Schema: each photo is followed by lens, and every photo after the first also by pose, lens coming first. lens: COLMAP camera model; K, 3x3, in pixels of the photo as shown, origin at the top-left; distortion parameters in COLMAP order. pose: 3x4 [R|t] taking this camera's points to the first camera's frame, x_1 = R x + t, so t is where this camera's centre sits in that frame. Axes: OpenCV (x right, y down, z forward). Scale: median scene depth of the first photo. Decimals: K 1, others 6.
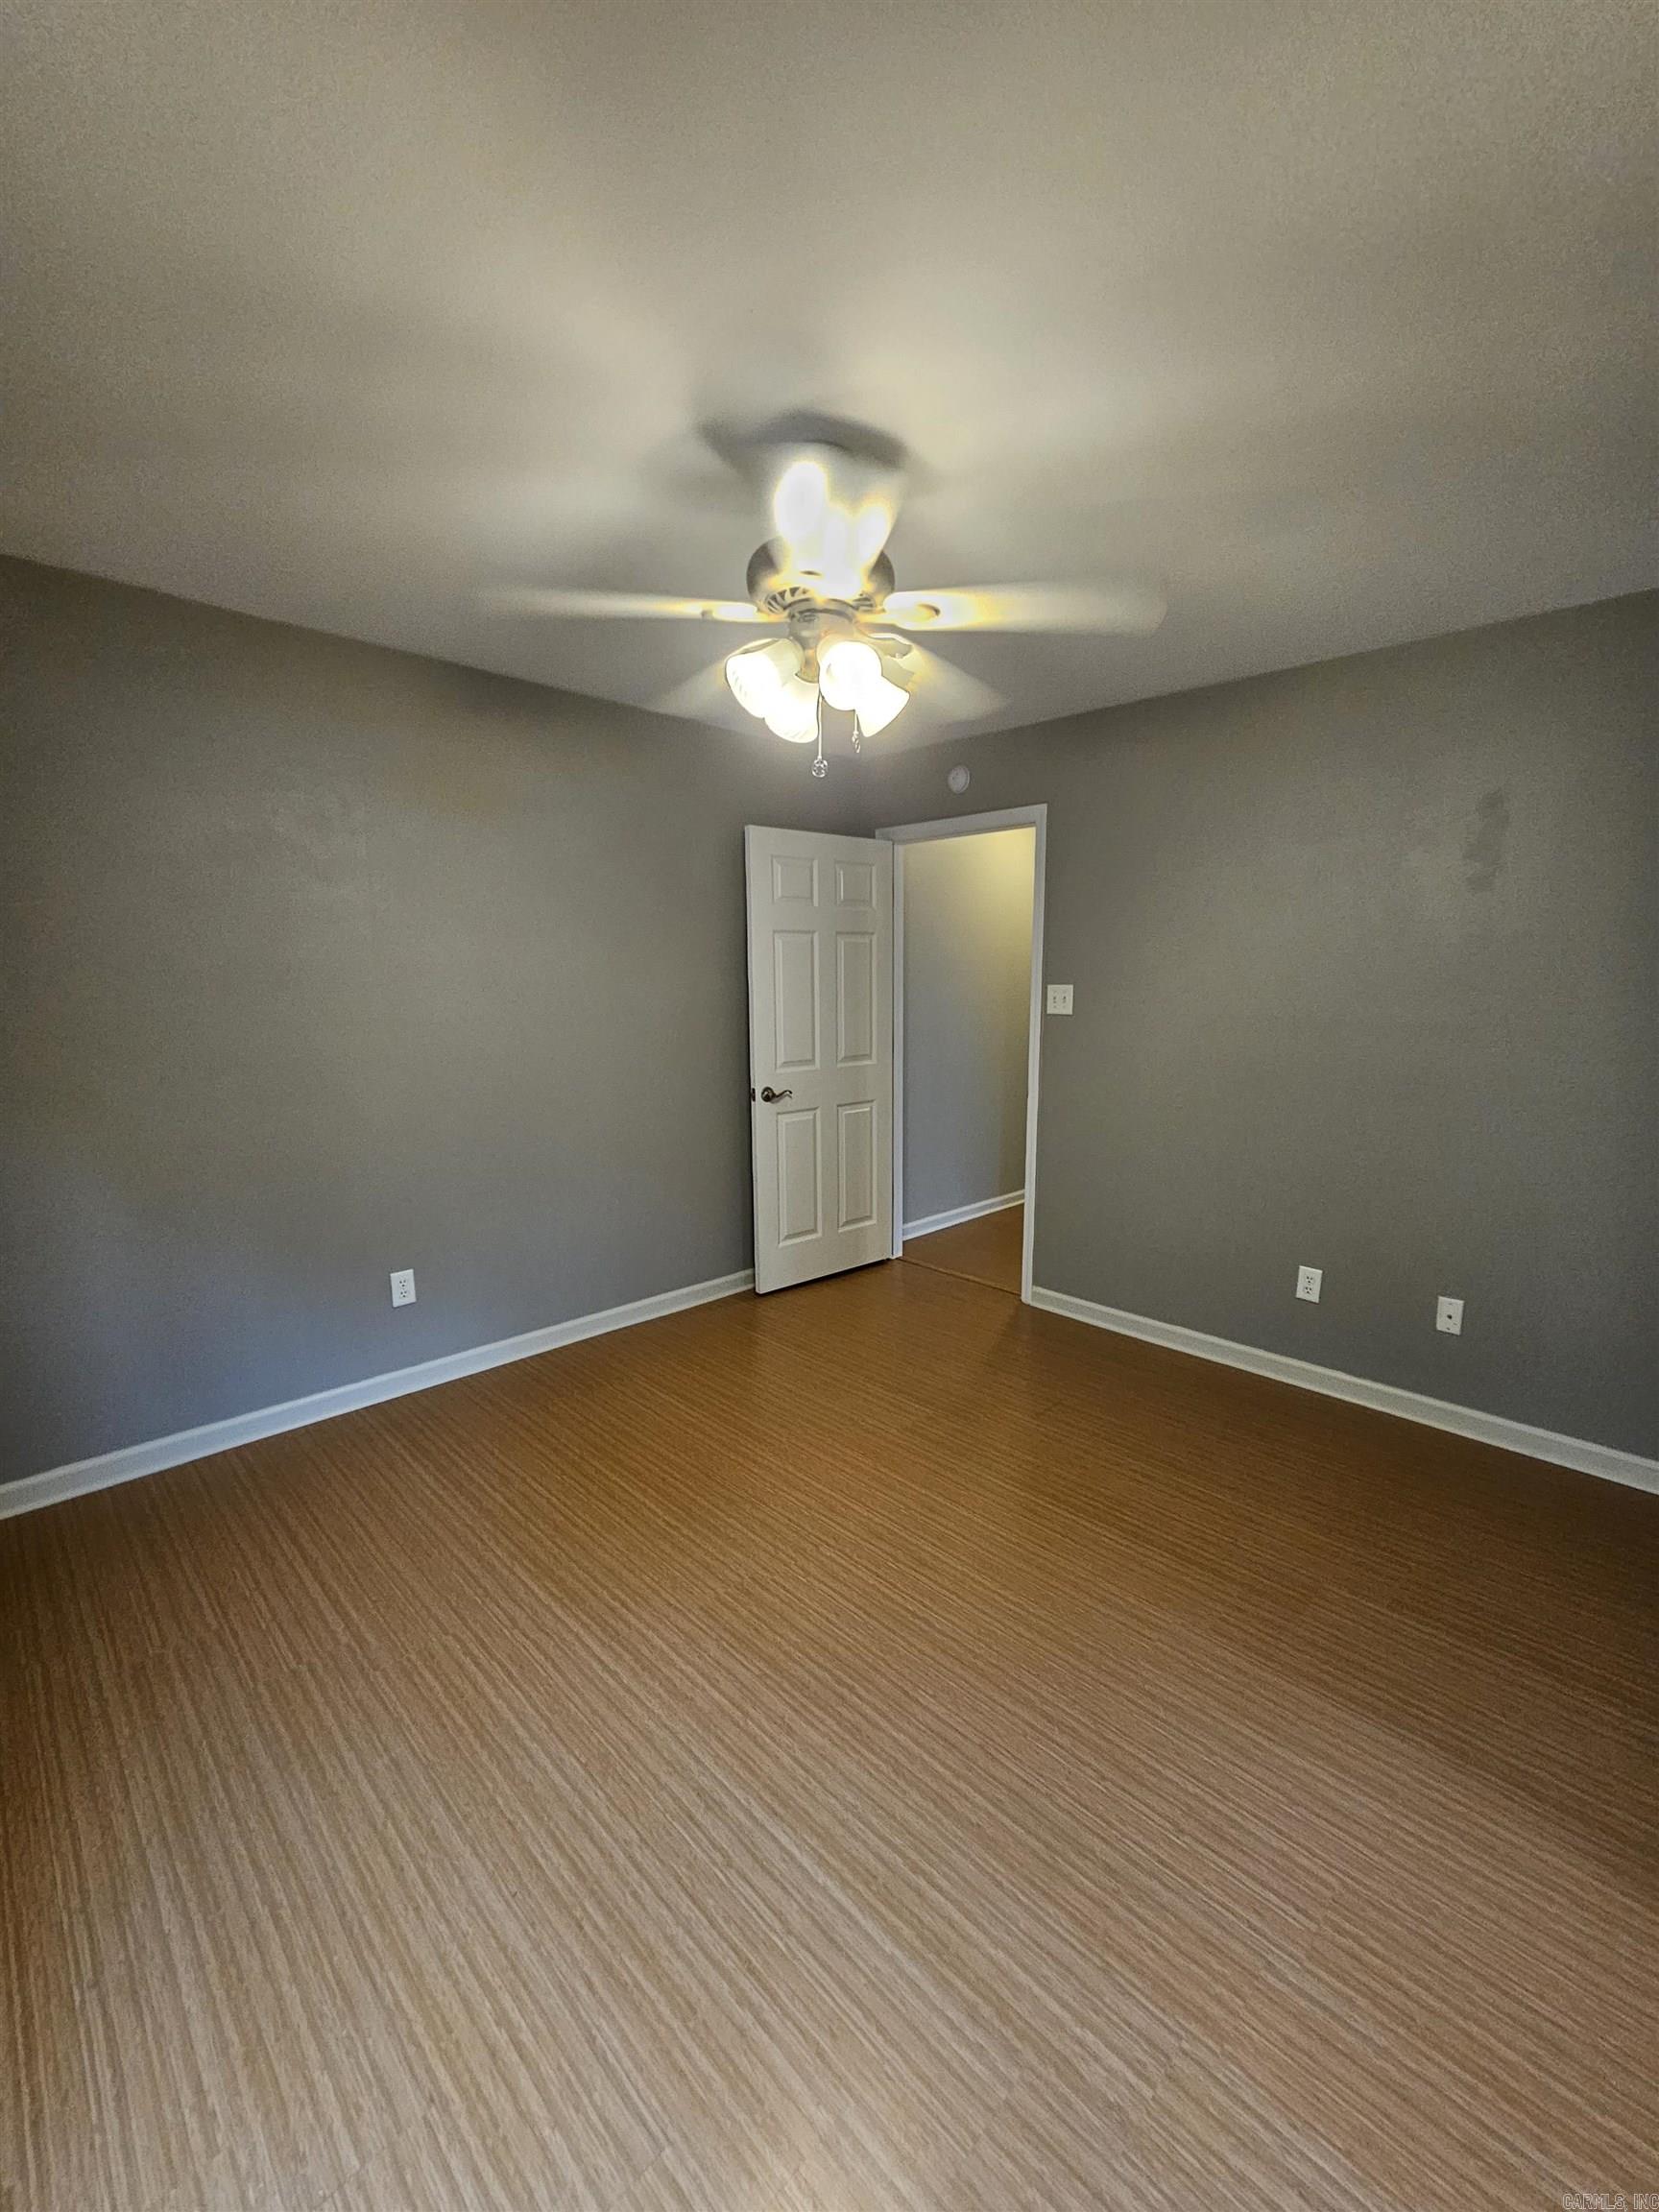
lens RADIAL K [[911.0, 0, 837.2], [0, 911.0, 1107.3], [0, 0, 1]] dist [-0.003058, 0.000586]
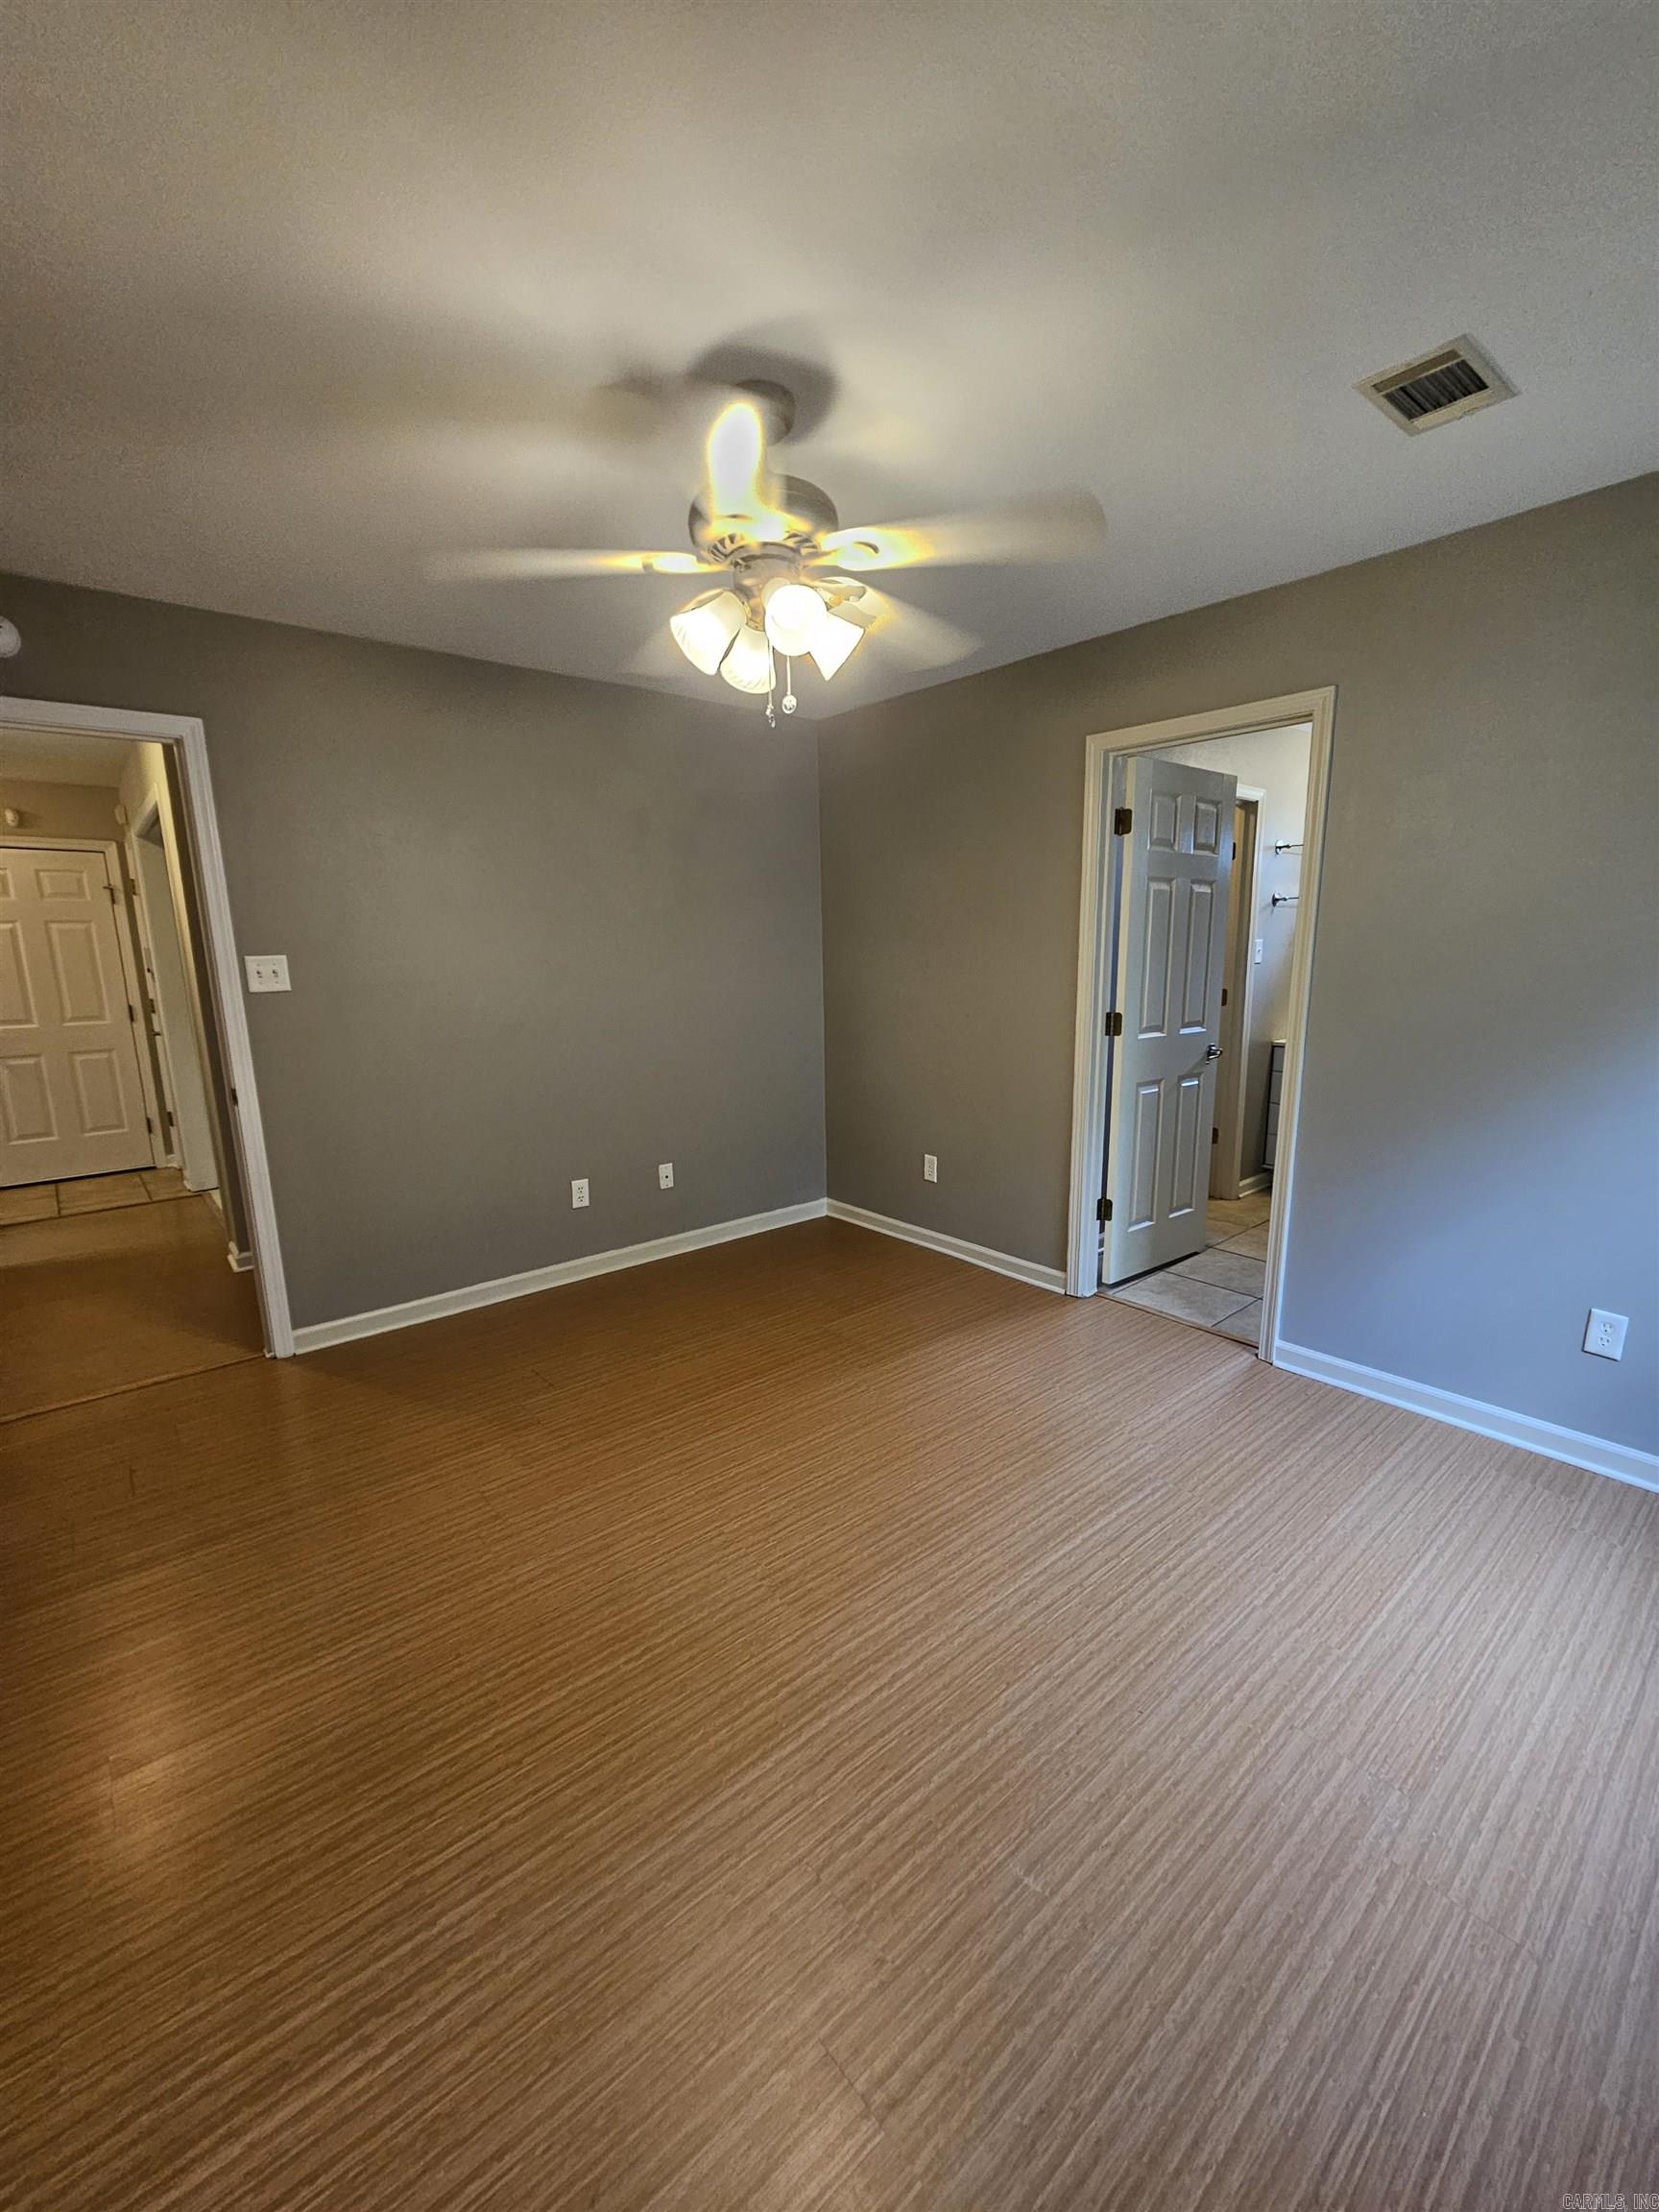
lens RADIAL K [[911.0, 0, 827.0], [0, 911.0, 1114.5], [0, 0, 1]] dist [-0.003058, 0.000586]
pose [[0.077075, -0.186617, 0.979405, -1.405776], [0.161270, 0.971725, 0.172463, -0.148306], [-0.983896, 0.144656, 0.104991, 1.178059]]
